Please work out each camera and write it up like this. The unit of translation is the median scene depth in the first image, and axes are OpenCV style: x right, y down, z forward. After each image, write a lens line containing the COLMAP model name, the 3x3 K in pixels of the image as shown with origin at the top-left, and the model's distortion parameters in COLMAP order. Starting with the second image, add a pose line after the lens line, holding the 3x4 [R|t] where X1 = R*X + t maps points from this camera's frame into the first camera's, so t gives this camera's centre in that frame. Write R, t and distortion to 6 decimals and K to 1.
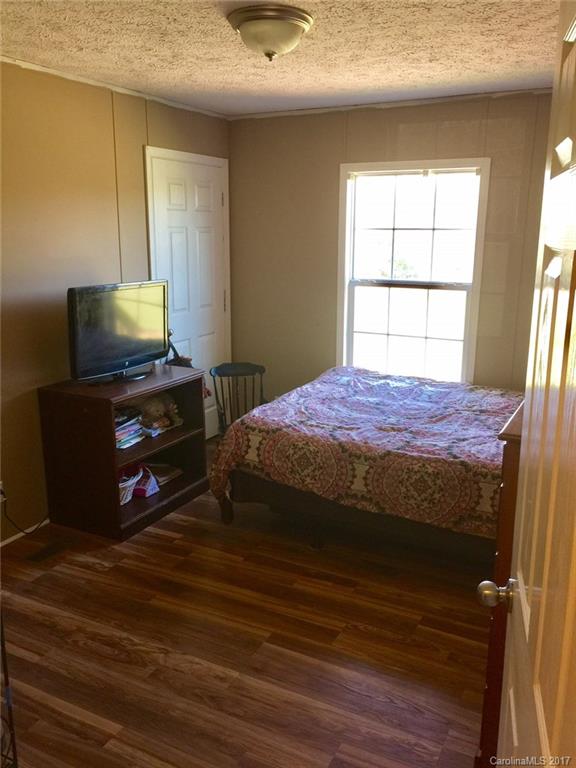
lens RADIAL K [[646.2, 0, 285.8], [0, 646.2, 381.4], [0, 0, 1]] dist [0.041307, -0.071747]
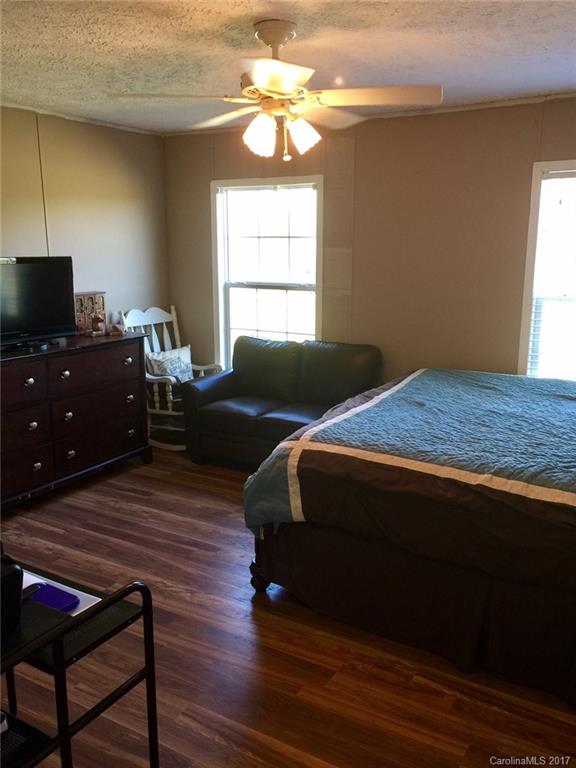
lens RADIAL K [[646.2, 0, 290.5], [0, 646.2, 384.2], [0, 0, 1]] dist [0.041307, -0.071747]
pose [[0.999884, -0.005492, -0.014191, 0.238462], [0.005414, 0.999970, -0.005513, 0.027657], [0.014220, 0.005436, 0.999884, -0.126723]]
